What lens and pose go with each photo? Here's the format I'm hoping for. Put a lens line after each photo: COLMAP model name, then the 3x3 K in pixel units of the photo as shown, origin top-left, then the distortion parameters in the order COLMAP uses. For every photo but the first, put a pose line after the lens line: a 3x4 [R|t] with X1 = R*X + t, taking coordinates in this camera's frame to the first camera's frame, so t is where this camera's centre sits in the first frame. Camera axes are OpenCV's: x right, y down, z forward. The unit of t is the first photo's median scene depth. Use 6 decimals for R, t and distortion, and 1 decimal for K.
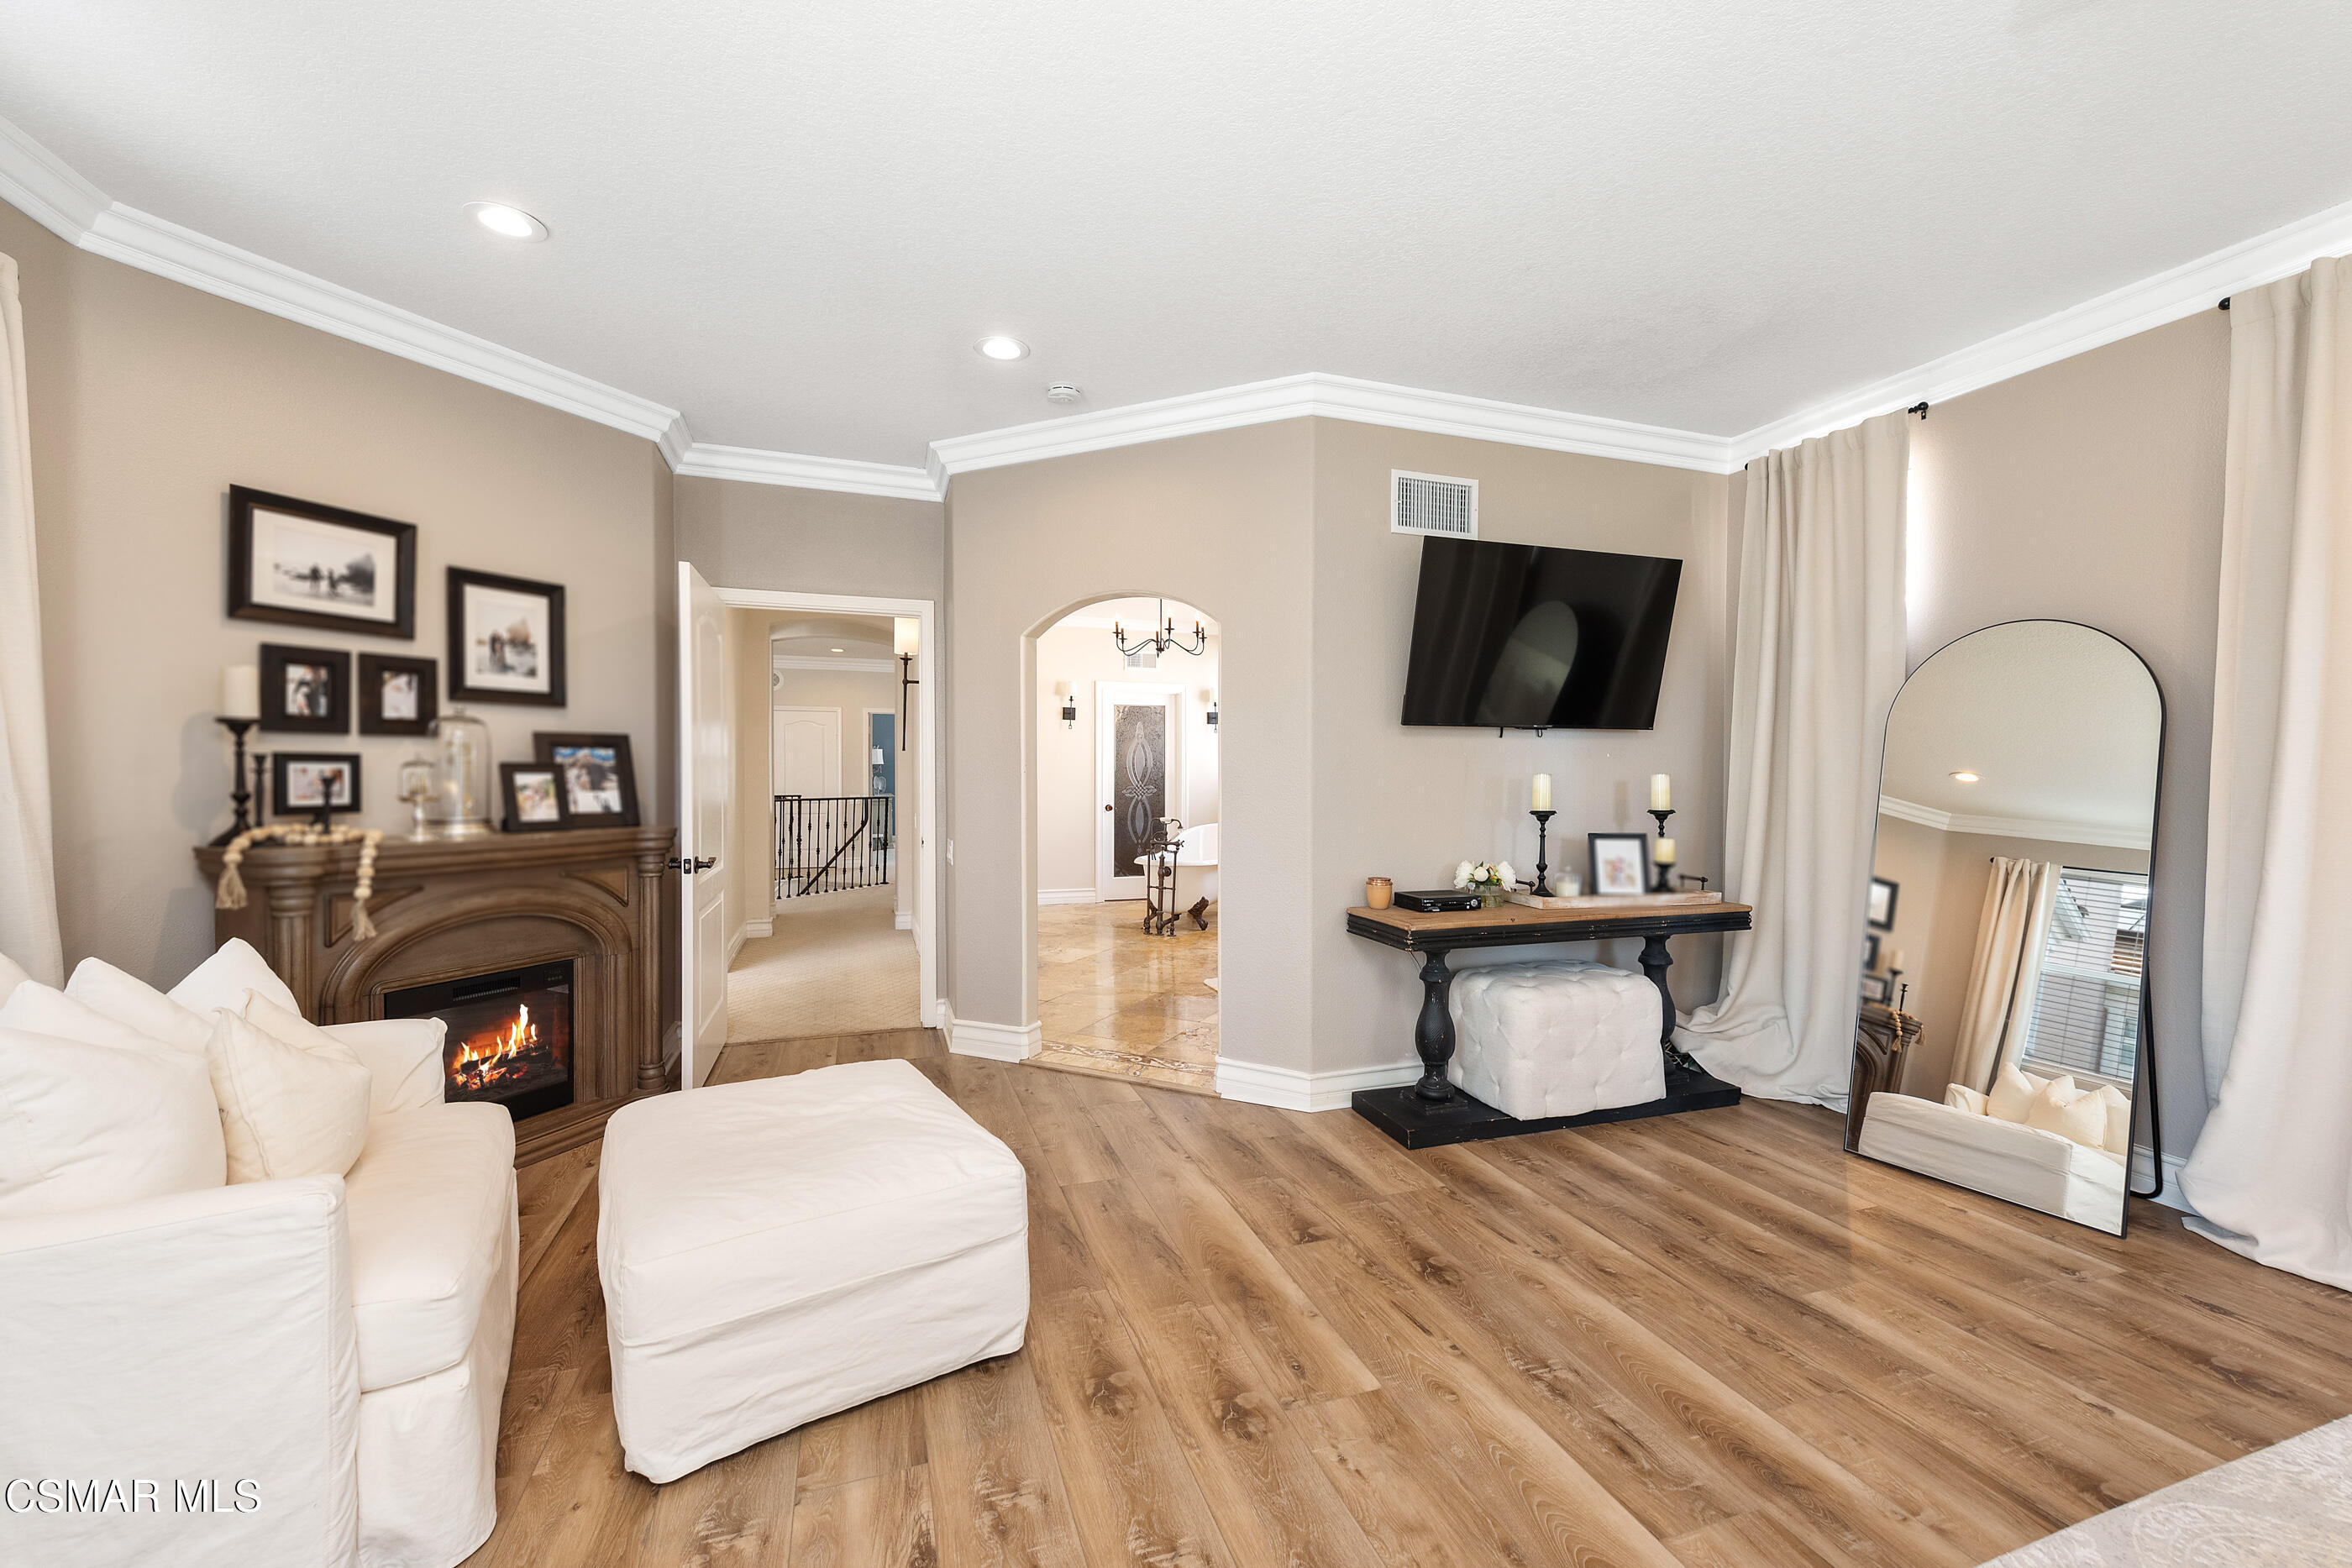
lens RADIAL K [[936.6, 0, 1181.0], [0, 936.6, 780.3], [0, 0, 1]] dist [0.015979, -0.002251]
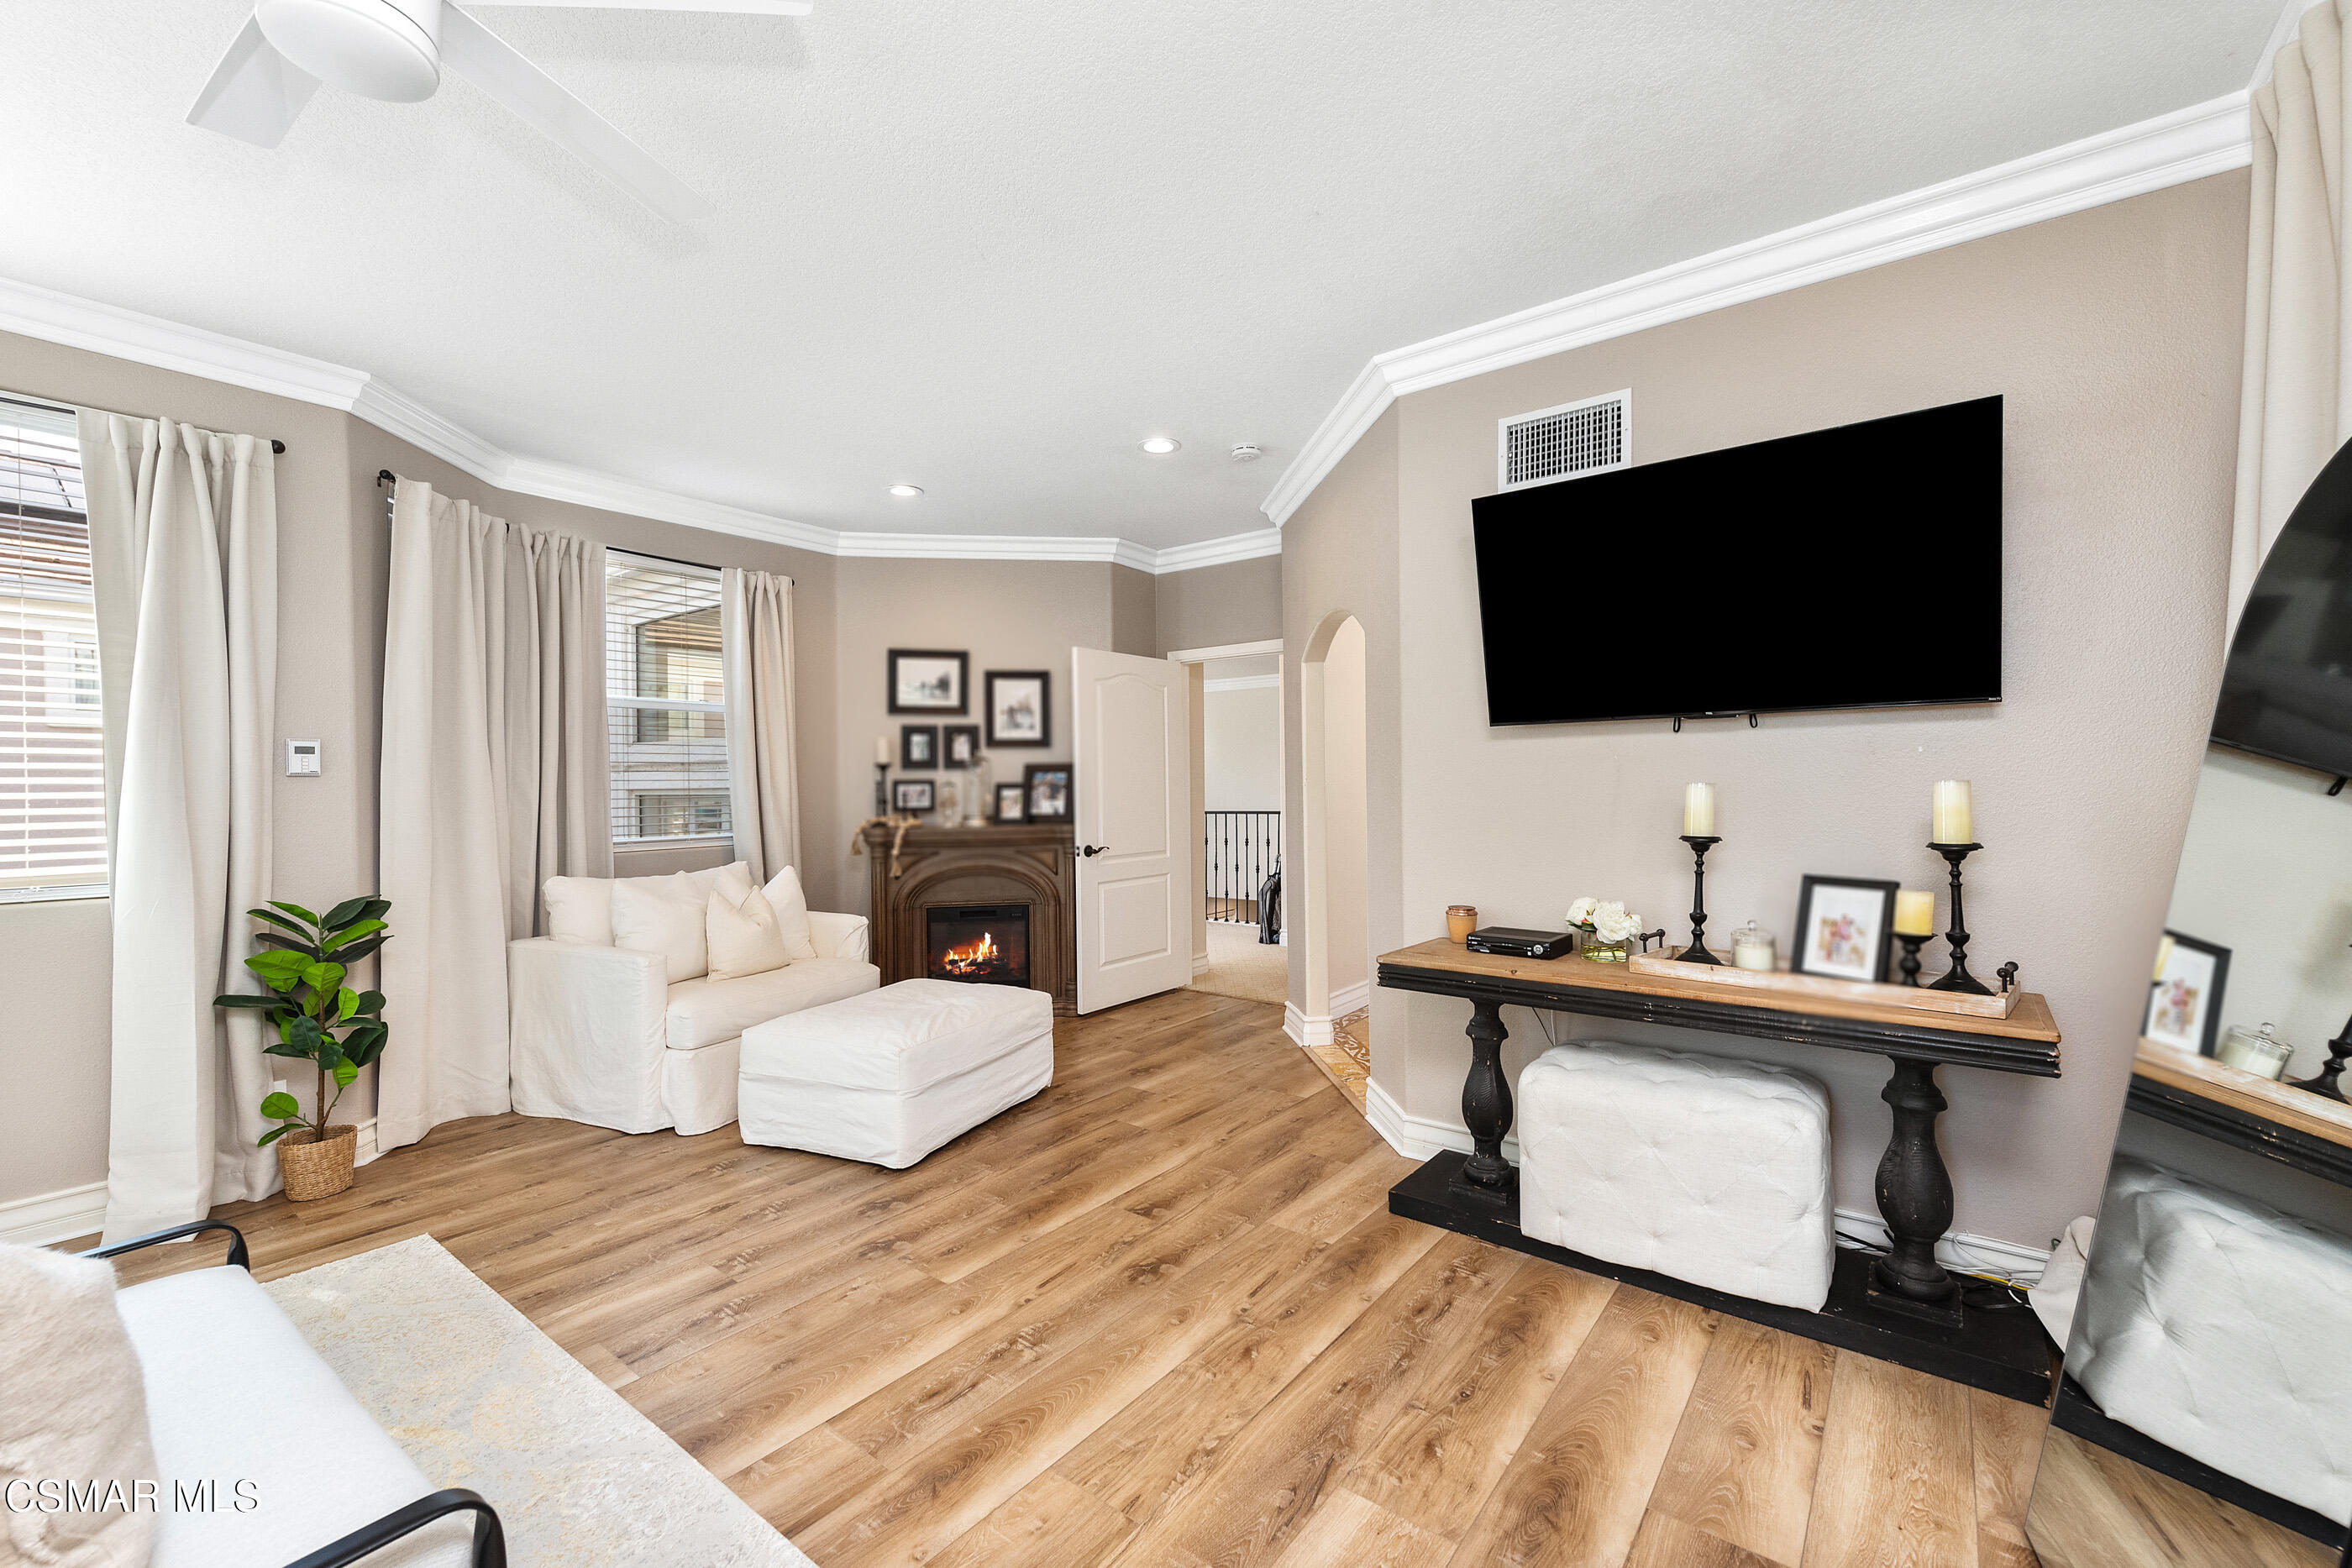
lens RADIAL K [[936.6, 0, 1186.0], [0, 936.6, 788.2], [0, 0, 1]] dist [0.015979, -0.002251]
pose [[0.556096, -0.005356, -0.831101, 0.861386], [0.003102, 0.999986, -0.004368, -0.001227], [0.831112, -0.000149, 0.556105, 0.346270]]
